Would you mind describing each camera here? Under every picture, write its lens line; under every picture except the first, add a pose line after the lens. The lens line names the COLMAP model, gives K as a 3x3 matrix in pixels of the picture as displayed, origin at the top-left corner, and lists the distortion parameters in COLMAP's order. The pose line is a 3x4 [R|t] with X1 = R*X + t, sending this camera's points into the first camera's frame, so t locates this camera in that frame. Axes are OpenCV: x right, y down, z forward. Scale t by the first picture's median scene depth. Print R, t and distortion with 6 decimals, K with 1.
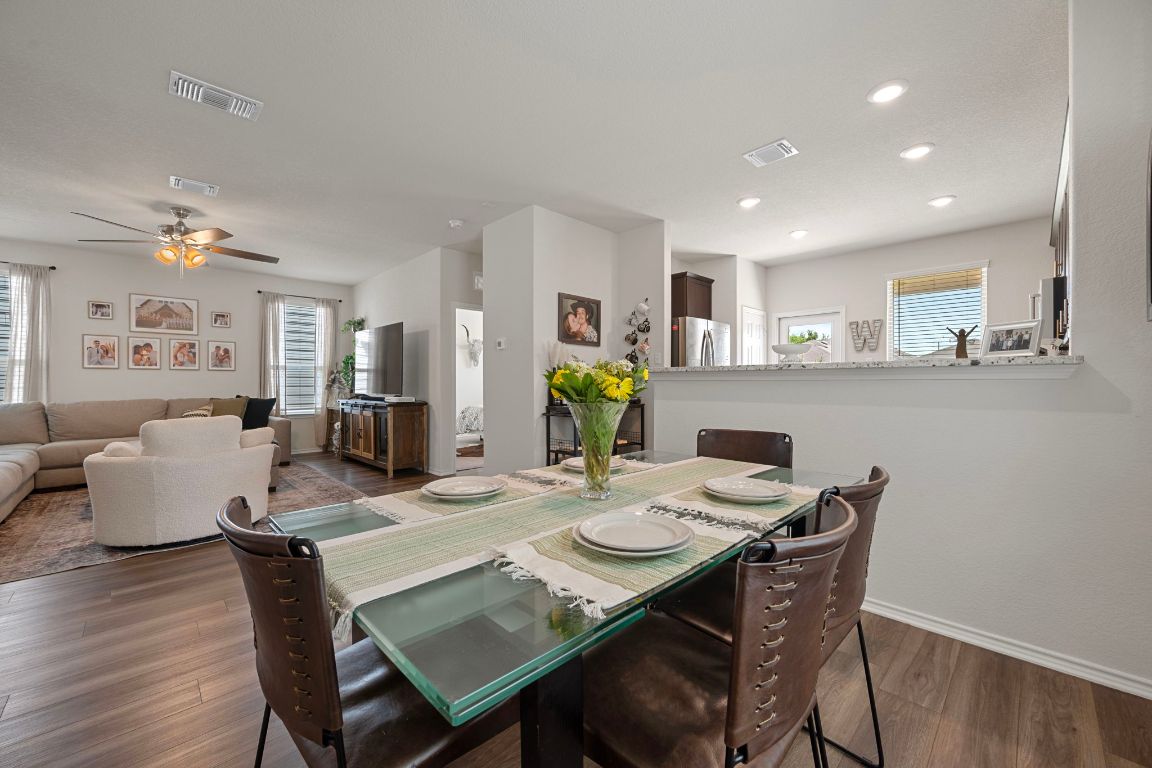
lens RADIAL K [[449.9, 0, 576.2], [0, 449.9, 383.1], [0, 0, 1]] dist [-0.001592, -0.000122]
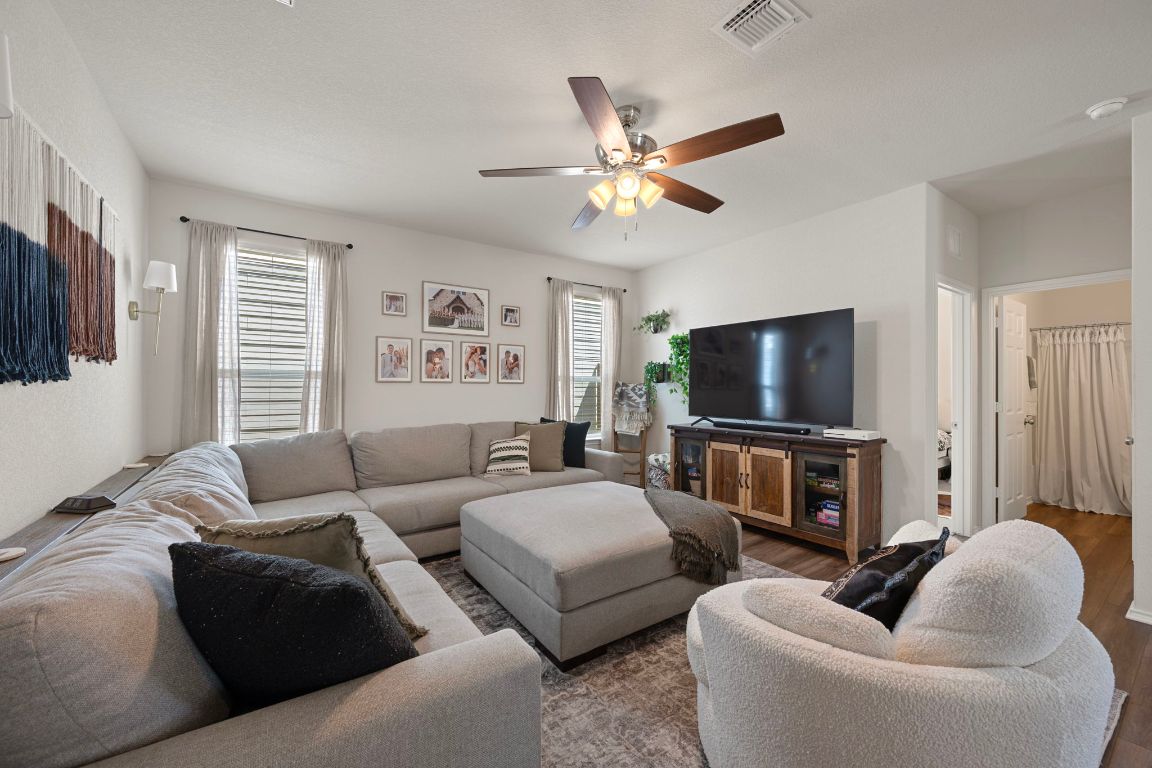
lens RADIAL K [[449.9, 0, 579.3], [0, 449.9, 383.3], [0, 0, 1]] dist [-0.001592, -0.000122]
pose [[0.983932, 0.001876, -0.178536, -0.592349], [-0.003682, 0.999945, -0.009787, -0.023153], [0.178507, 0.010288, 0.983885, 0.306290]]
